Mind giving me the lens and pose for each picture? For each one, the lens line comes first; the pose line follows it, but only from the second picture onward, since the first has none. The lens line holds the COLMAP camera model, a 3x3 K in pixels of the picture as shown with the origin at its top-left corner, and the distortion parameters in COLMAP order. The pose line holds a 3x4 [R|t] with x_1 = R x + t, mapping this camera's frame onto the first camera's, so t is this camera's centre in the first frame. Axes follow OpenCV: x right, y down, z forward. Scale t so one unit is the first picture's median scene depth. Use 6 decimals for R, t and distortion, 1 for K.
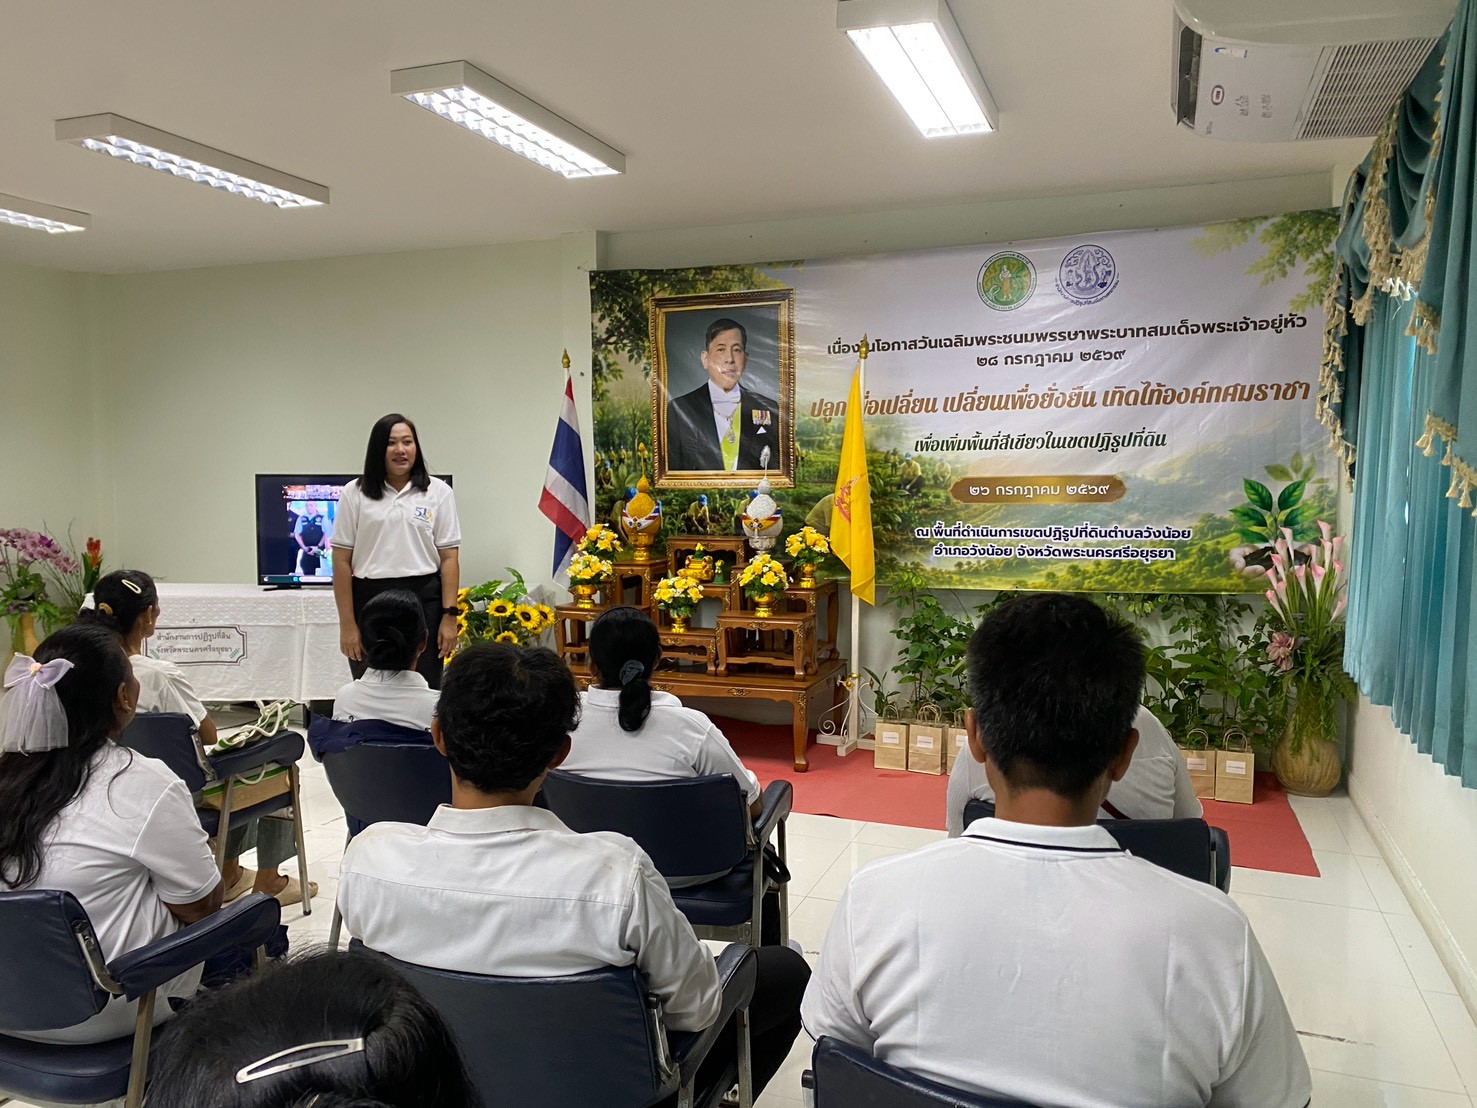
lens RADIAL K [[1106.8, 0, 738.5], [0, 1106.8, 554.0], [0, 0, 1]] dist [0.134516, -0.319009]
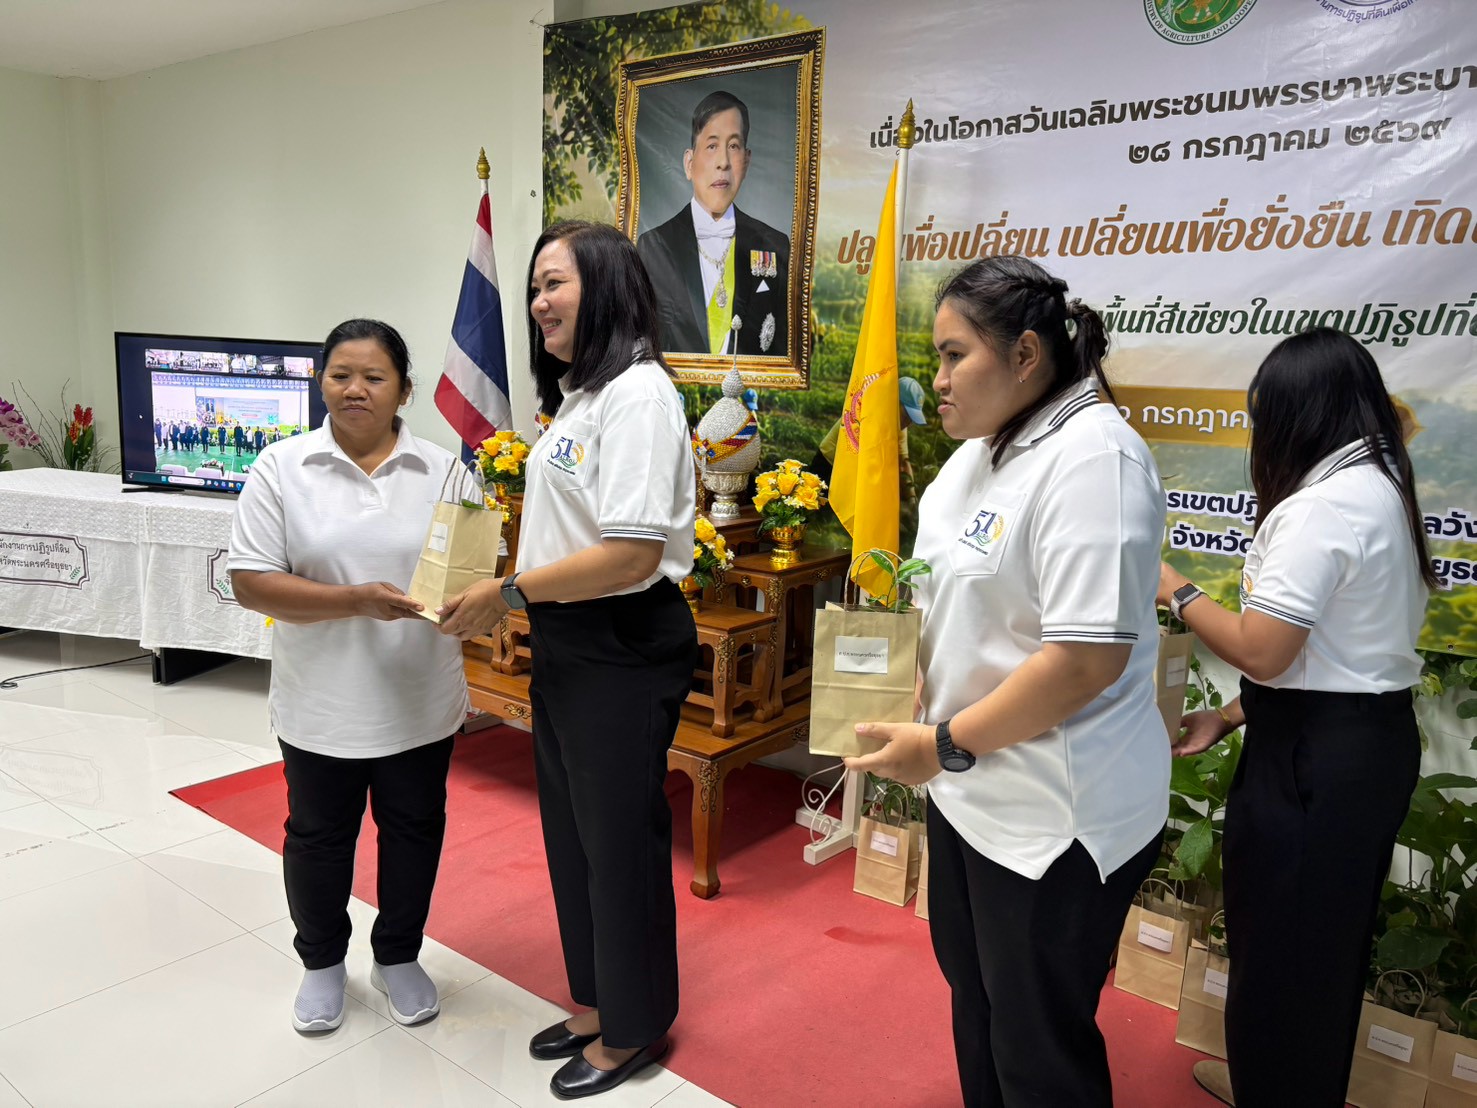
lens RADIAL K [[1139.0, 0, 750.5], [0, 1139.0, 561.6], [0, 0, 1]] dist [0.032328, -0.008231]
pose [[0.953587, 0.093907, -0.286100, 0.207804], [-0.064208, 0.991689, 0.111495, -0.035108], [0.294192, -0.087950, 0.951691, 0.422784]]
